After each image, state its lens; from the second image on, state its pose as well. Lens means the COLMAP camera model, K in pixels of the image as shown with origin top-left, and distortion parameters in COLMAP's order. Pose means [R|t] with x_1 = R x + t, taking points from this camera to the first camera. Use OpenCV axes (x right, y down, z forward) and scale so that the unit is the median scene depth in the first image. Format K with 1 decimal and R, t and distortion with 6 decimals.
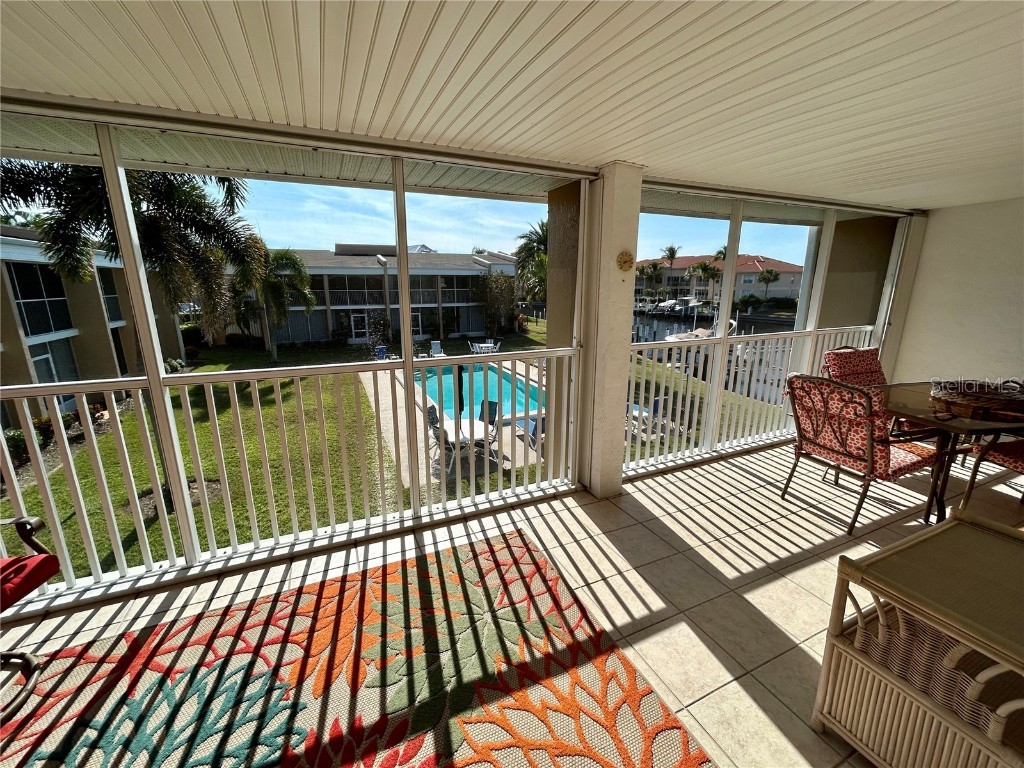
lens RADIAL K [[413.2, 0, 511.9], [0, 413.2, 382.0], [0, 0, 1]] dist [-0.002816, 0.000902]
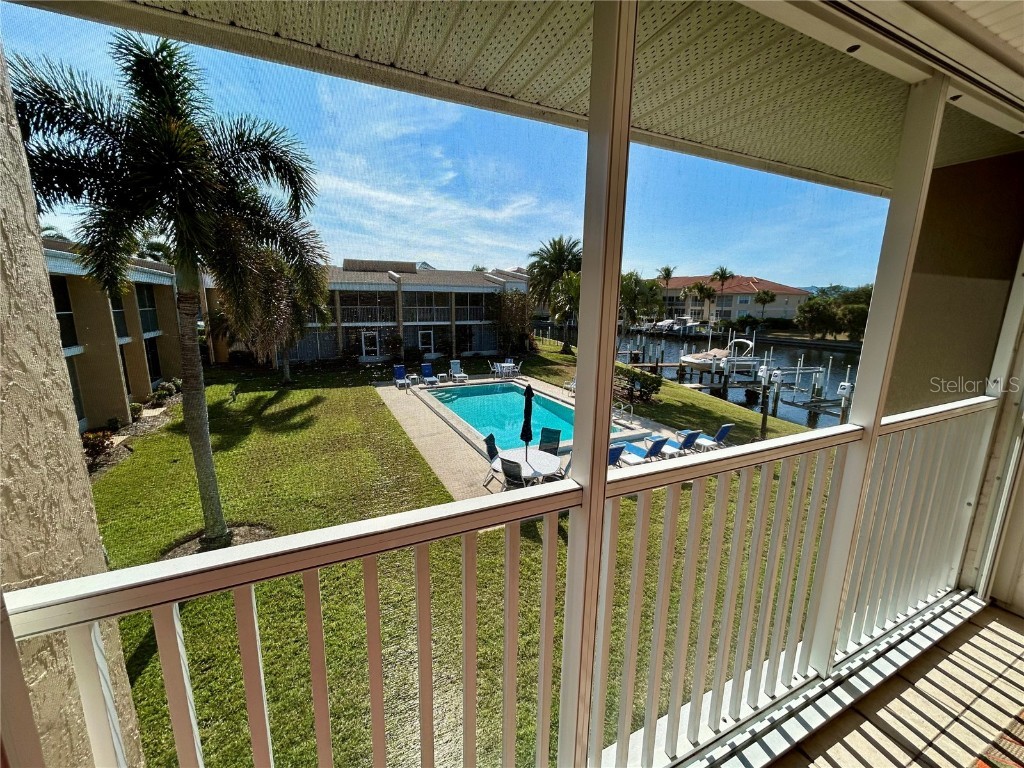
lens RADIAL K [[413.2, 0, 511.9], [0, 413.2, 382.0], [0, 0, 1]] dist [-0.002816, 0.000902]
pose [[0.999648, 0.005489, 0.025945, -0.062409], [-0.004395, 0.999106, -0.042041, -0.007101], [-0.026153, 0.041912, 0.998779, 0.032945]]
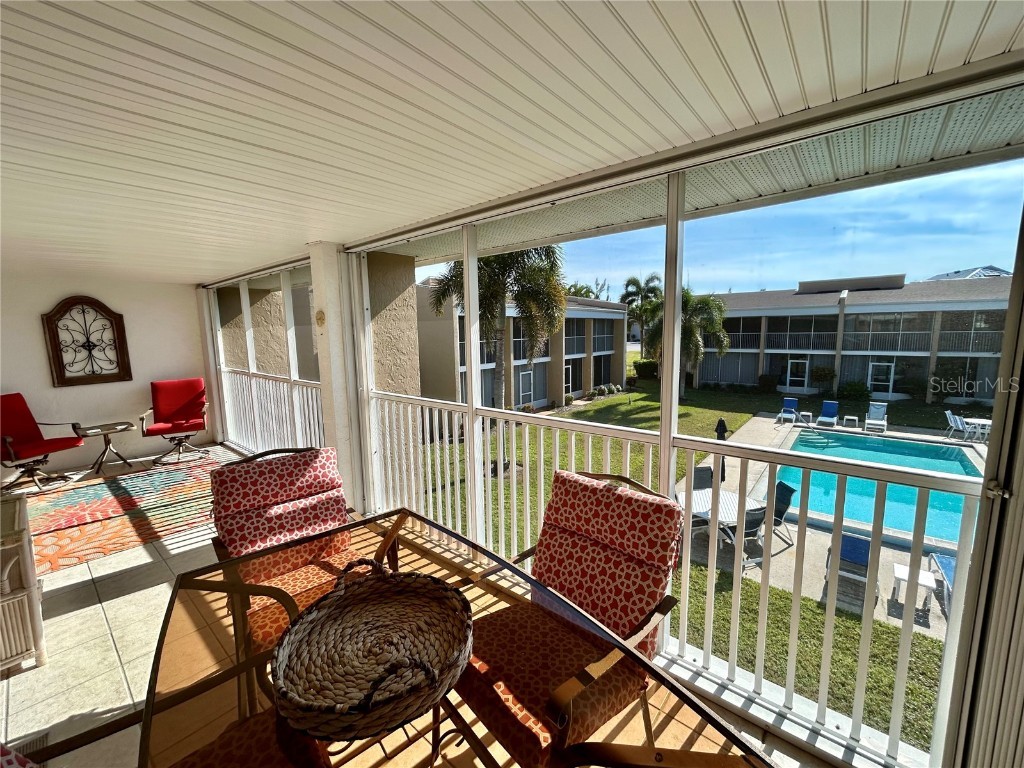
lens RADIAL K [[413.2, 0, 511.9], [0, 413.2, 382.0], [0, 0, 1]] dist [-0.002816, 0.000902]
pose [[0.442479, 0.106824, -0.890393, 0.135831], [-0.192713, 0.981010, 0.021927, -0.020460], [0.875827, 0.161888, 0.454663, 0.081514]]
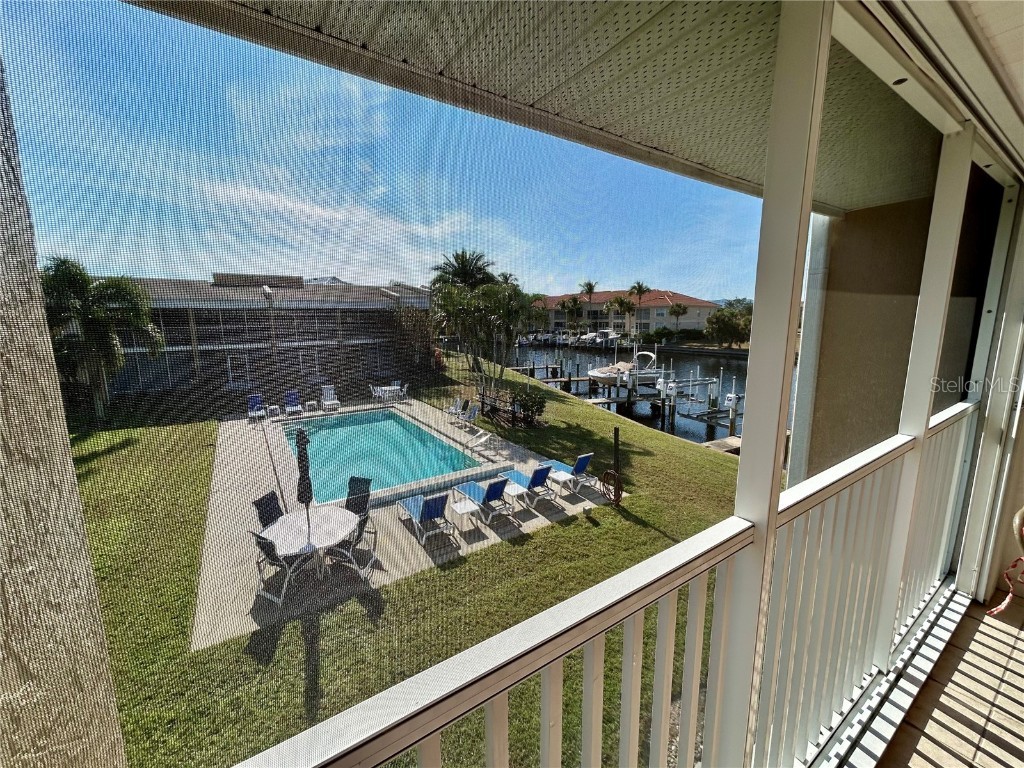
lens RADIAL K [[414.6, 0, 510.3], [0, 414.6, 383.2], [0, 0, 1]] dist [0.000593, 0.000154]
pose [[0.985800, -0.030459, 0.165140, 0.033996], [0.042958, 0.996432, -0.072653, -0.020886], [-0.162337, 0.078716, 0.983591, 0.084818]]
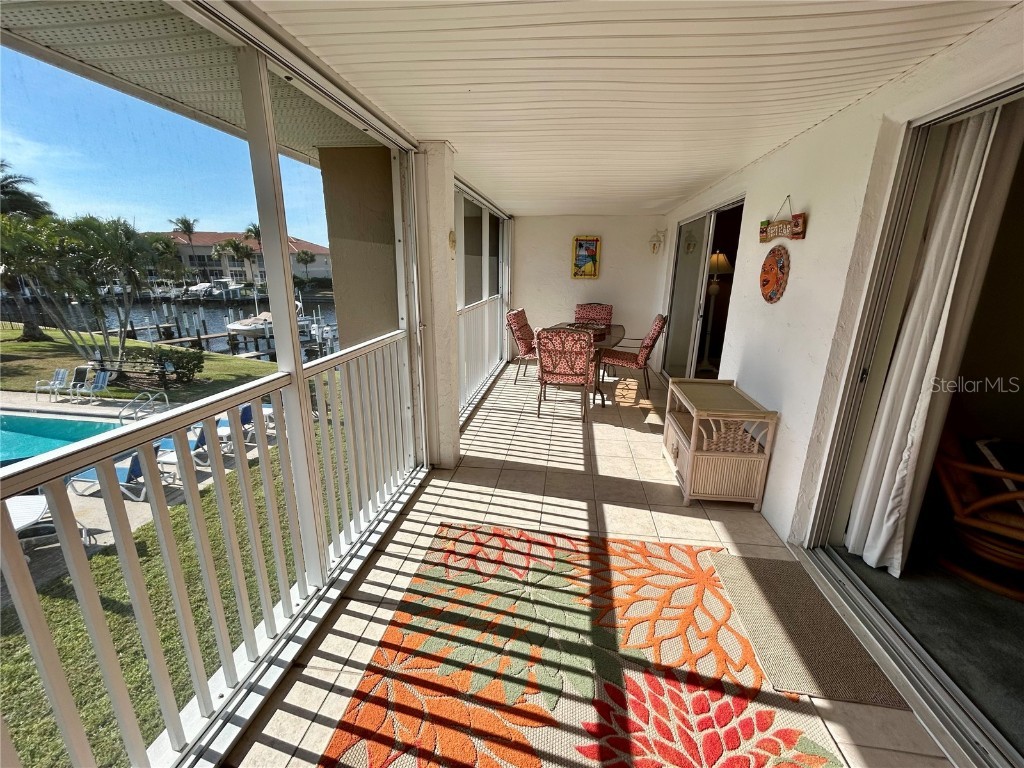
lens RADIAL K [[413.2, 0, 511.9], [0, 413.2, 382.0], [0, 0, 1]] dist [-0.002816, 0.000902]
pose [[0.534282, -0.220430, 0.816059, -0.049202], [0.184724, 0.972514, 0.141750, -0.005130], [-0.824875, 0.075011, 0.560316, 0.025926]]
